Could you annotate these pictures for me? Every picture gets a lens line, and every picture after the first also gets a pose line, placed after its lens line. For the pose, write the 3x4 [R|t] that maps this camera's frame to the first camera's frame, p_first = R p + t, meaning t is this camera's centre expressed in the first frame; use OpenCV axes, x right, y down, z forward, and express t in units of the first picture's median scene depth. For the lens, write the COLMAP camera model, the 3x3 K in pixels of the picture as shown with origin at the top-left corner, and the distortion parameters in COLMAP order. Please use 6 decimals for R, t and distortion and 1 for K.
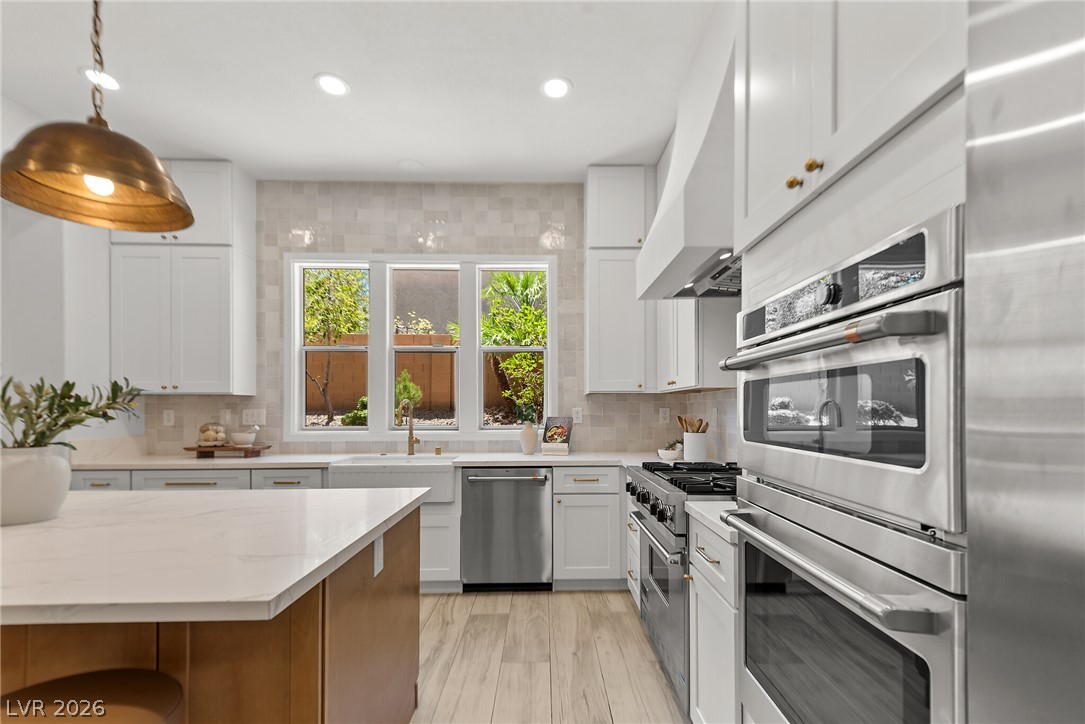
lens RADIAL K [[528.4, 0, 562.7], [0, 528.4, 412.2], [0, 0, 1]] dist [0.038027, -0.013442]
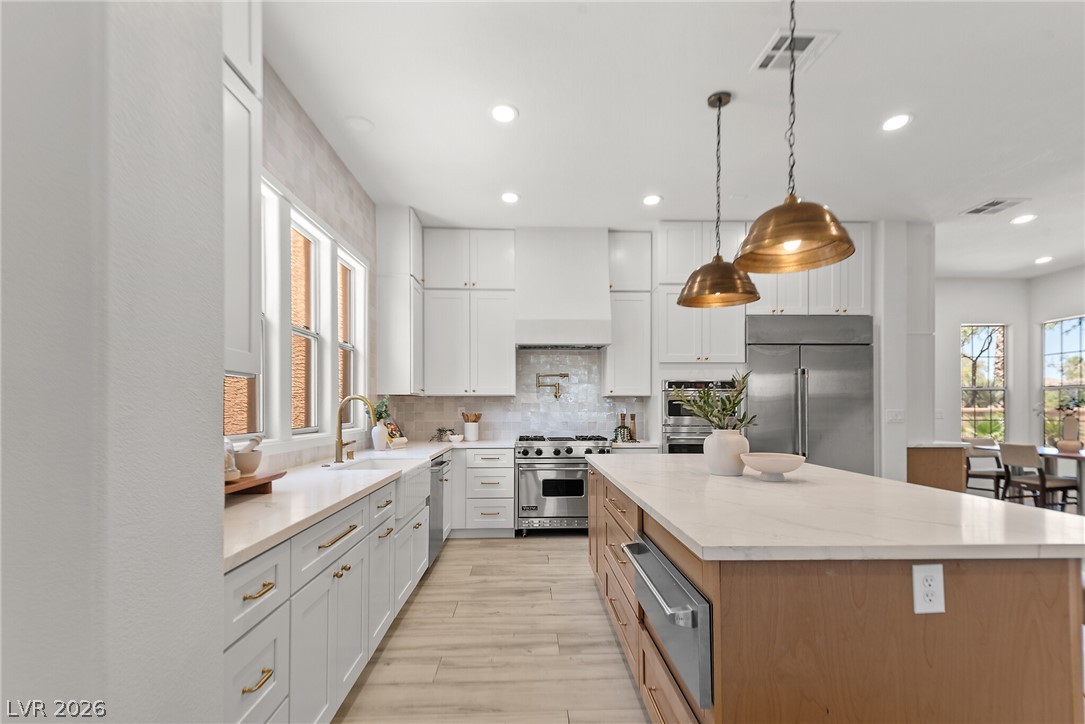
lens RADIAL K [[528.4, 0, 558.0], [0, 528.4, 415.6], [0, 0, 1]] dist [0.038027, -0.013442]
pose [[-0.064684, -0.021749, 0.997669, -1.123753], [-0.003819, 0.999761, 0.021547, -0.013574], [-0.997898, -0.002416, -0.064752, 0.701964]]
